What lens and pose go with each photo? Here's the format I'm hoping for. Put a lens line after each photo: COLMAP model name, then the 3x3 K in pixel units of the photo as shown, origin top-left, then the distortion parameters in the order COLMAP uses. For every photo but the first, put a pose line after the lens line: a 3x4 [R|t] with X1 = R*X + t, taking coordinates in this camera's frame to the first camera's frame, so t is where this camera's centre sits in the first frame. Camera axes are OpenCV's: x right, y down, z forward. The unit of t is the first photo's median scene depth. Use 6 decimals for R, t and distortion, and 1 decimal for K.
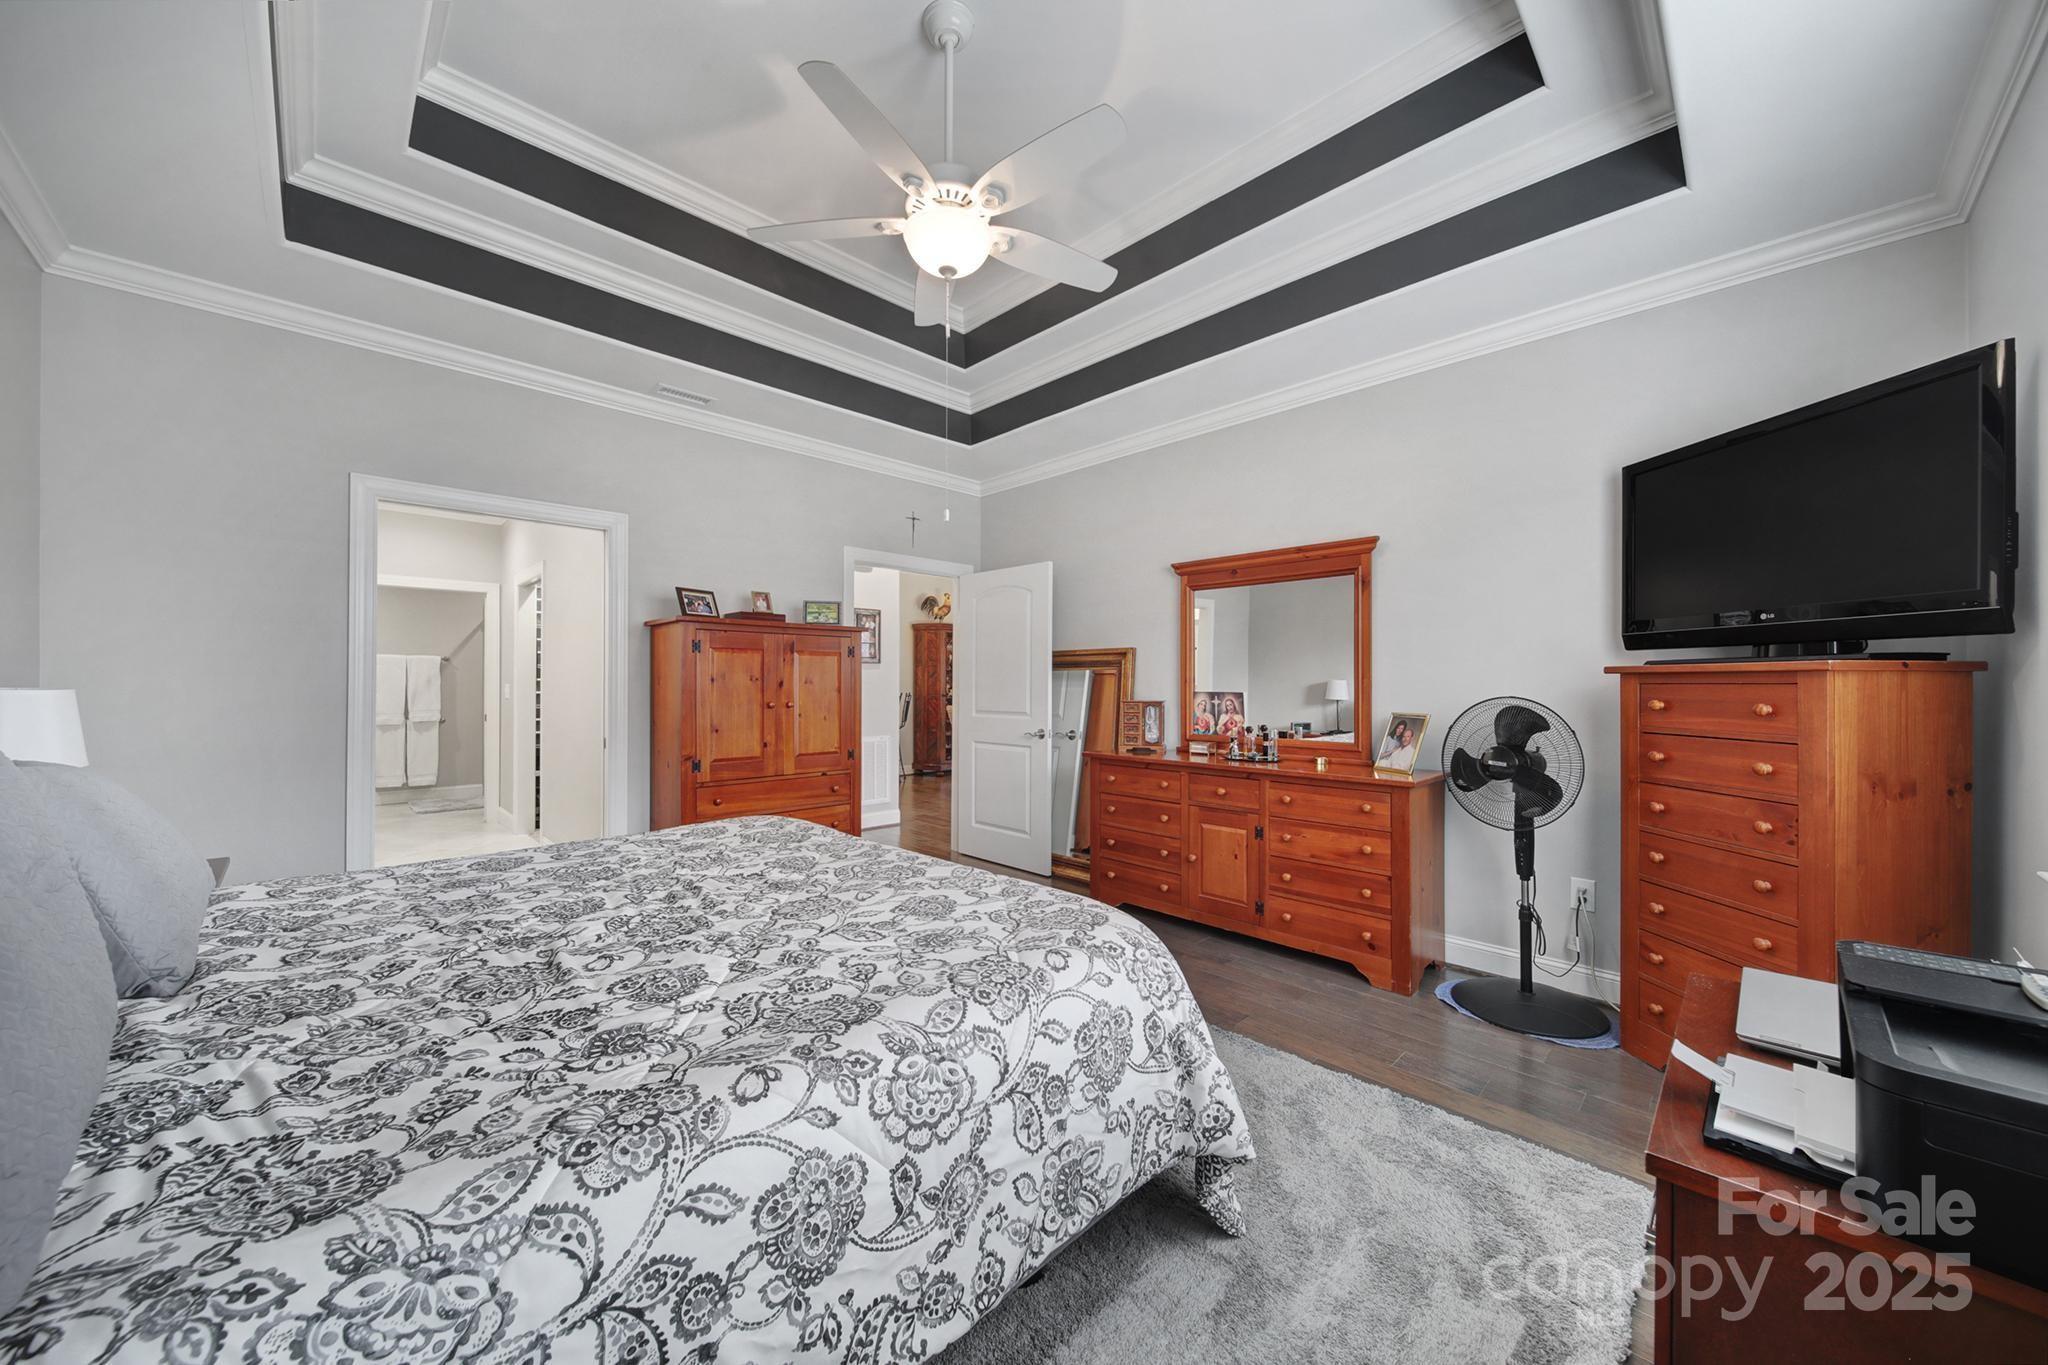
lens RADIAL K [[718.1, 0, 1019.9], [0, 718.1, 684.9], [0, 0, 1]] dist [0.000088, -0.002105]
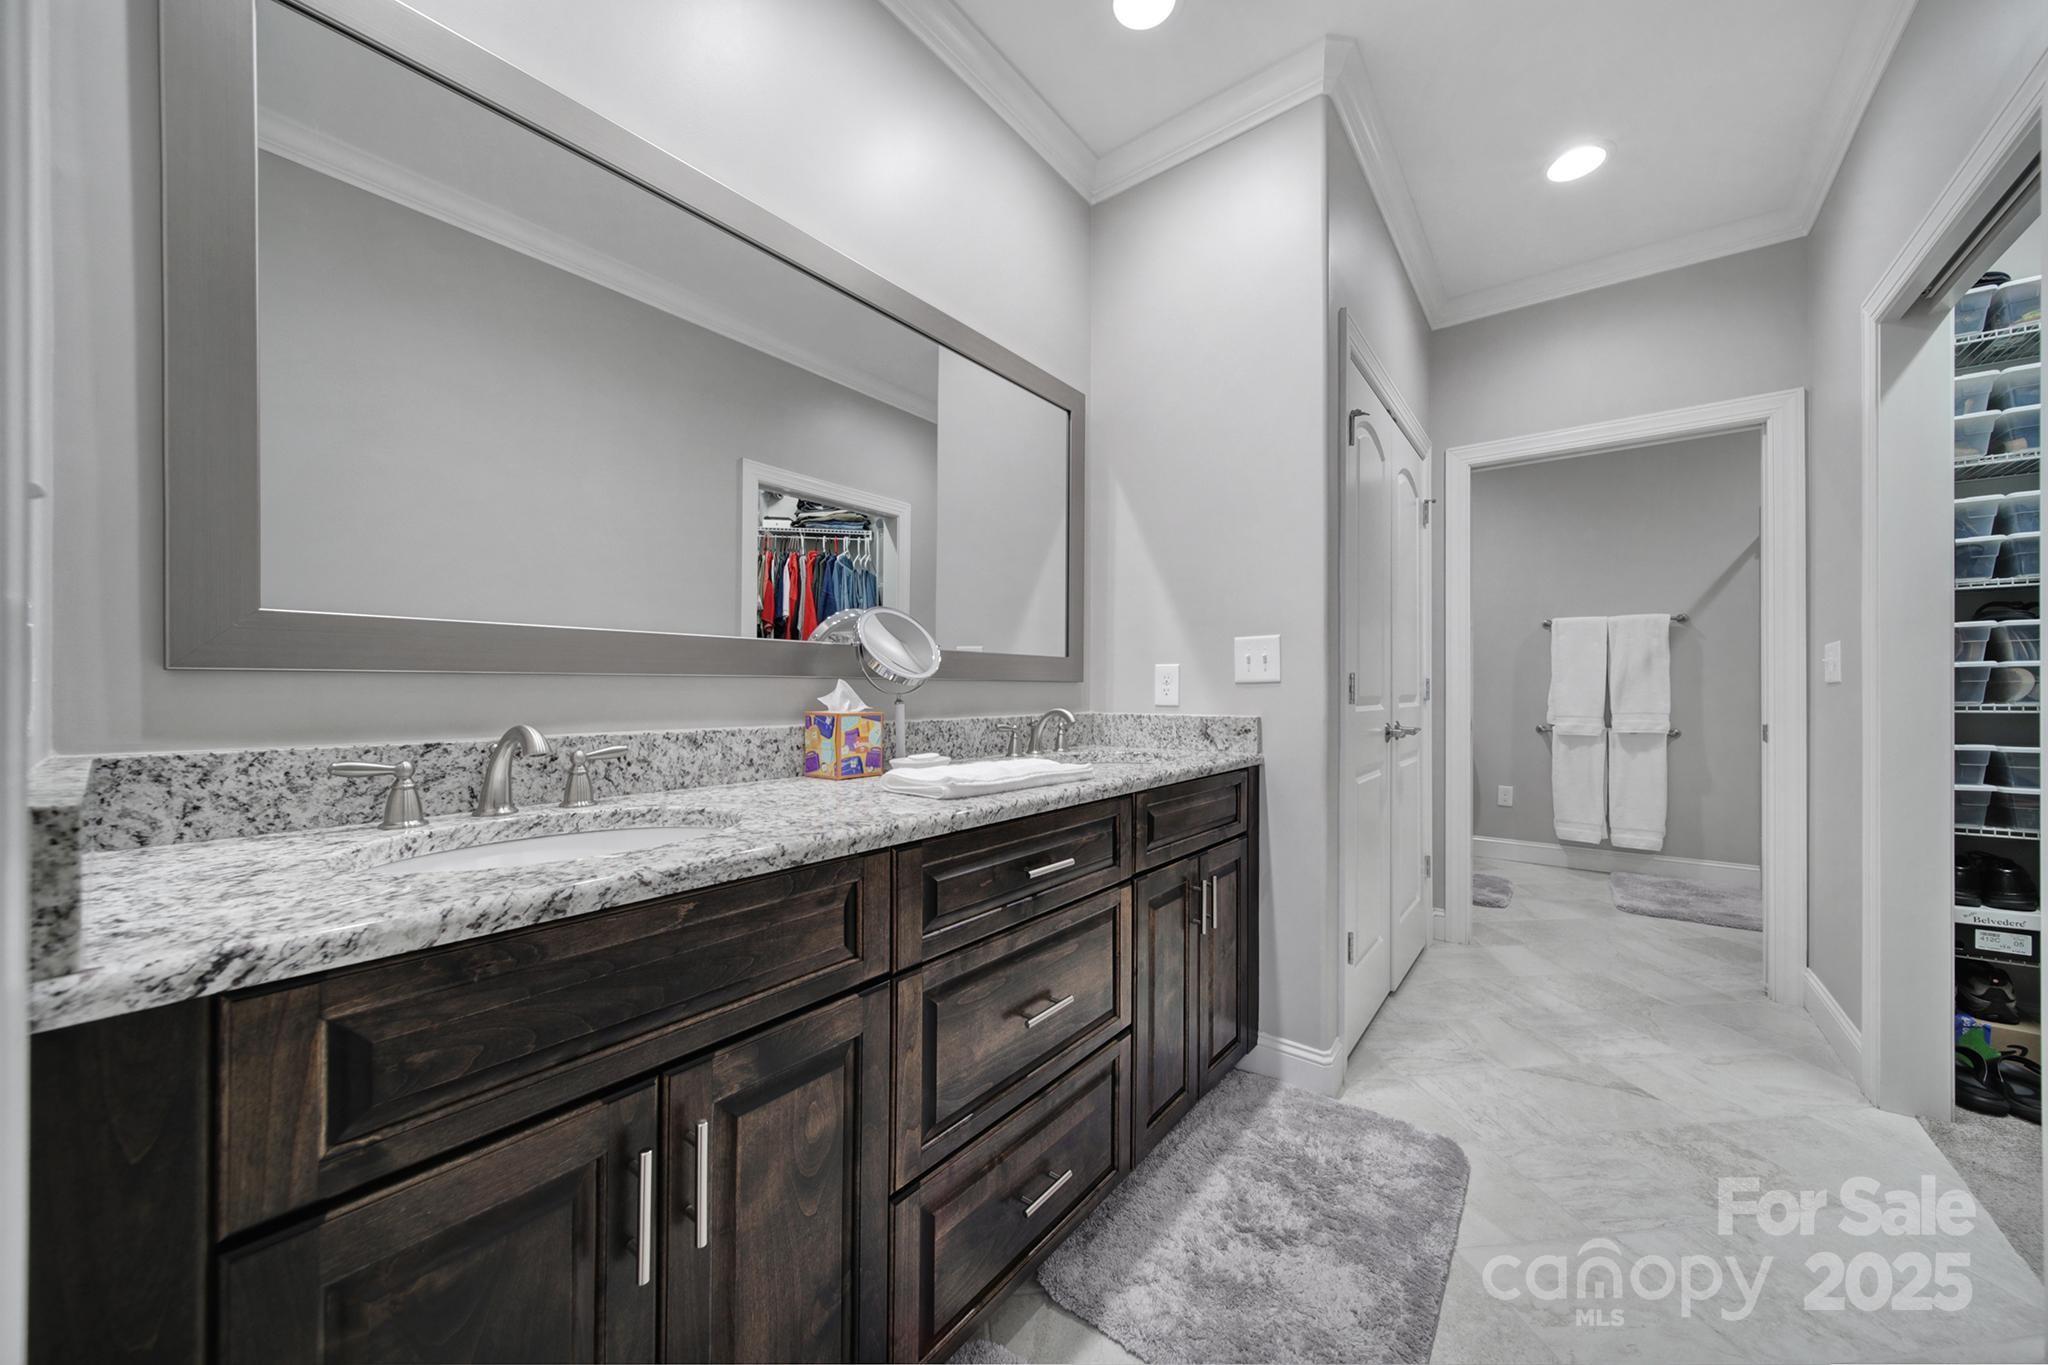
lens RADIAL K [[718.1, 0, 1024.7], [0, 718.1, 688.3], [0, 0, 1]] dist [0.000088, -0.002105]
pose [[0.126504, -0.006617, -0.991944, -0.338362], [0.002887, 0.999976, -0.006302, 0.018387], [0.991962, -0.002066, 0.126520, 0.456185]]
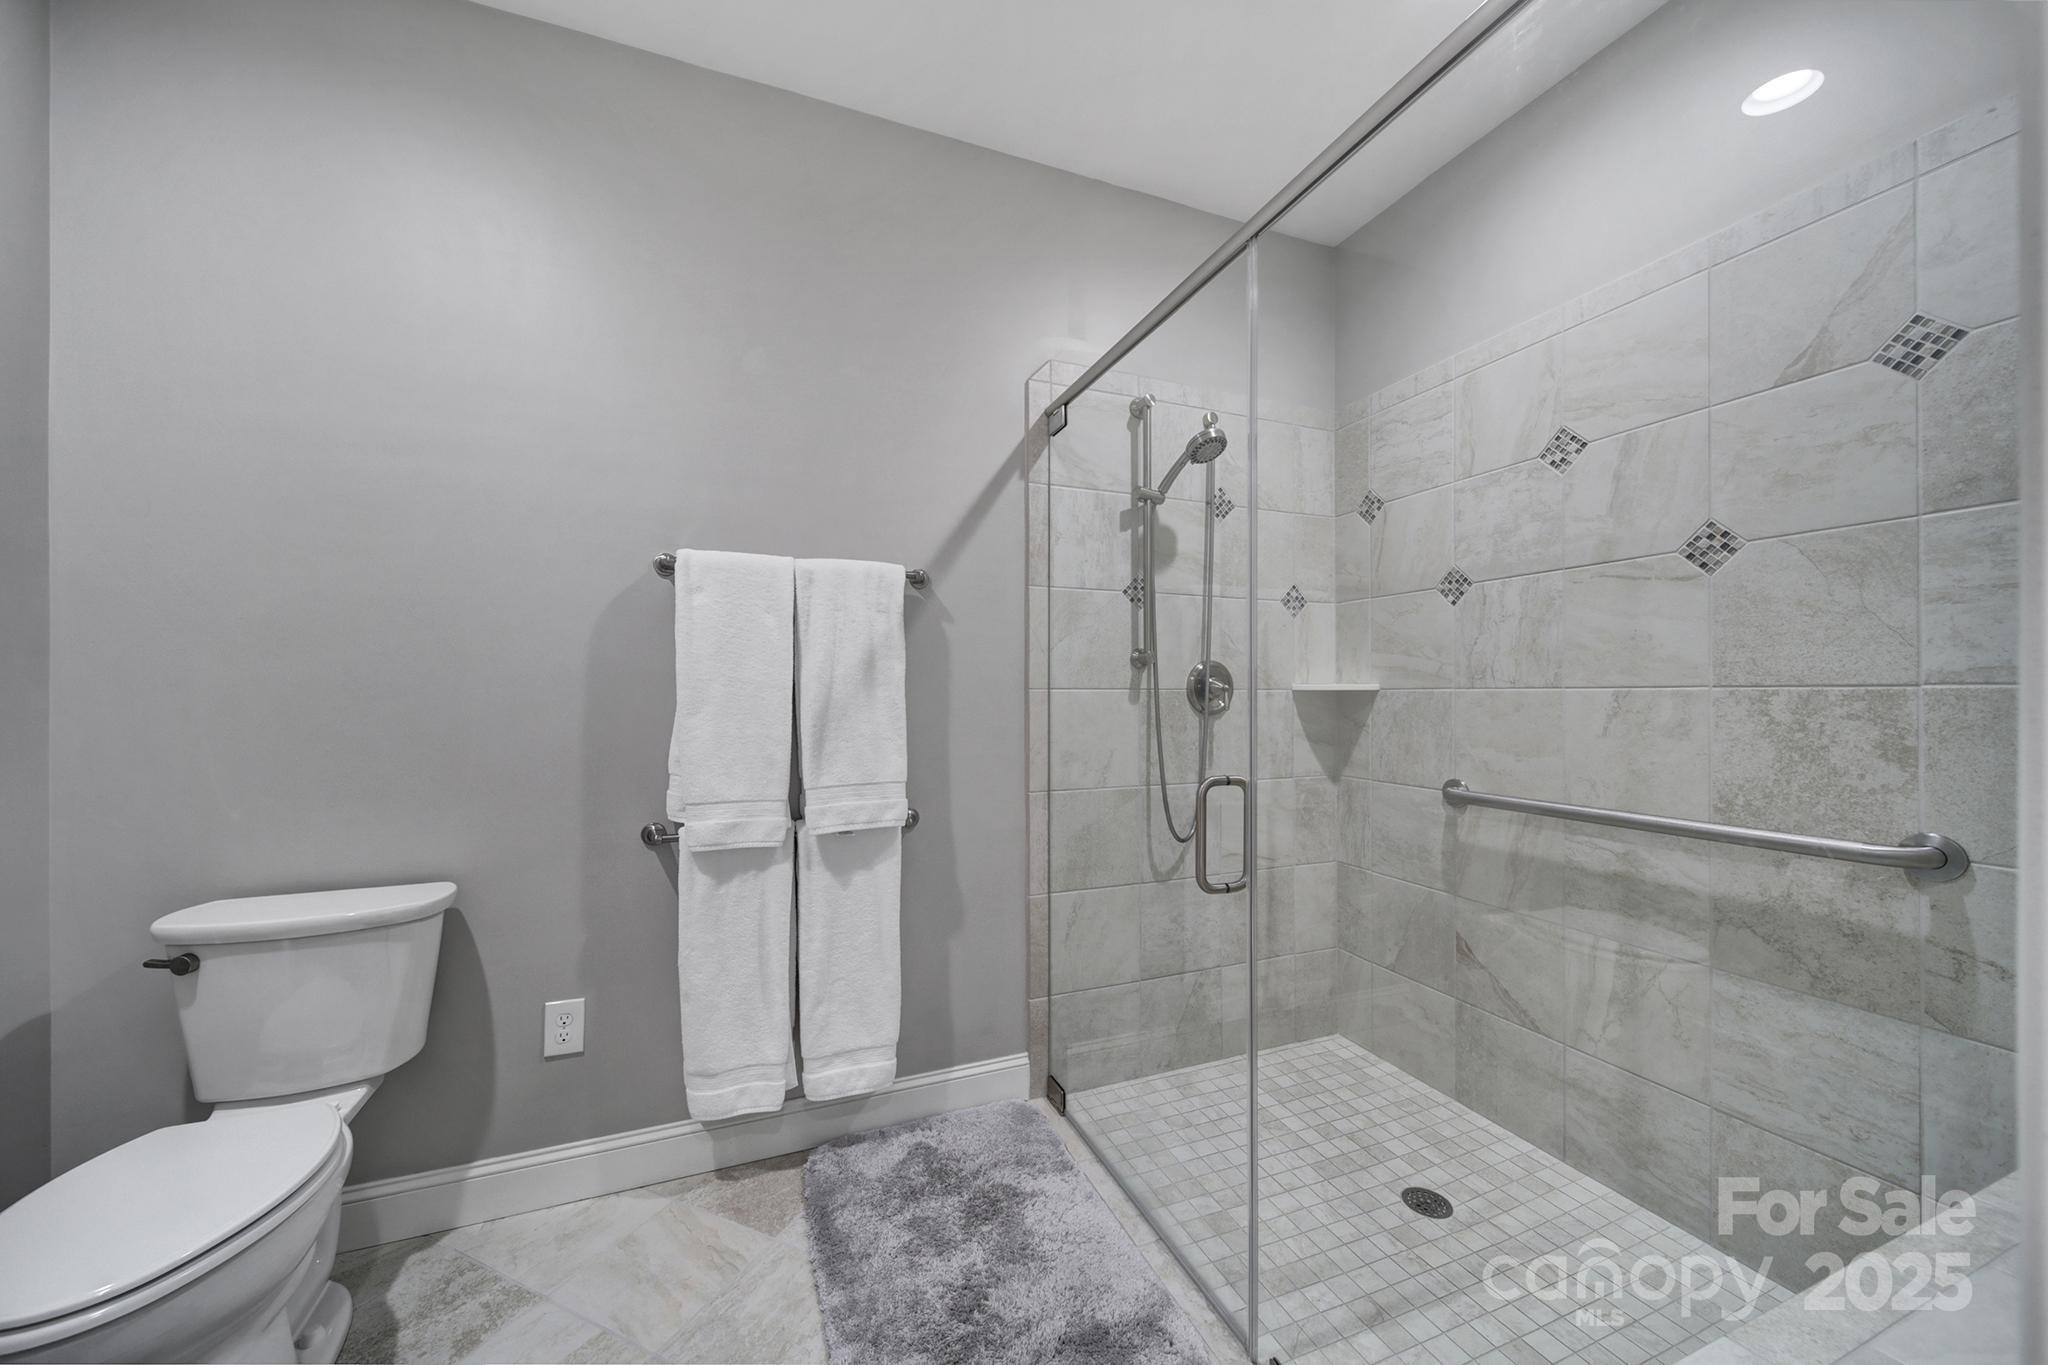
lens RADIAL K [[718.1, 0, 1032.9], [0, 718.1, 697.8], [0, 0, 1]] dist [0.000088, -0.002105]
pose [[0.921691, -0.008782, -0.387825, -0.677248], [0.011212, 0.999929, 0.004004, 0.006090], [0.387763, -0.008039, 0.921724, 0.795823]]
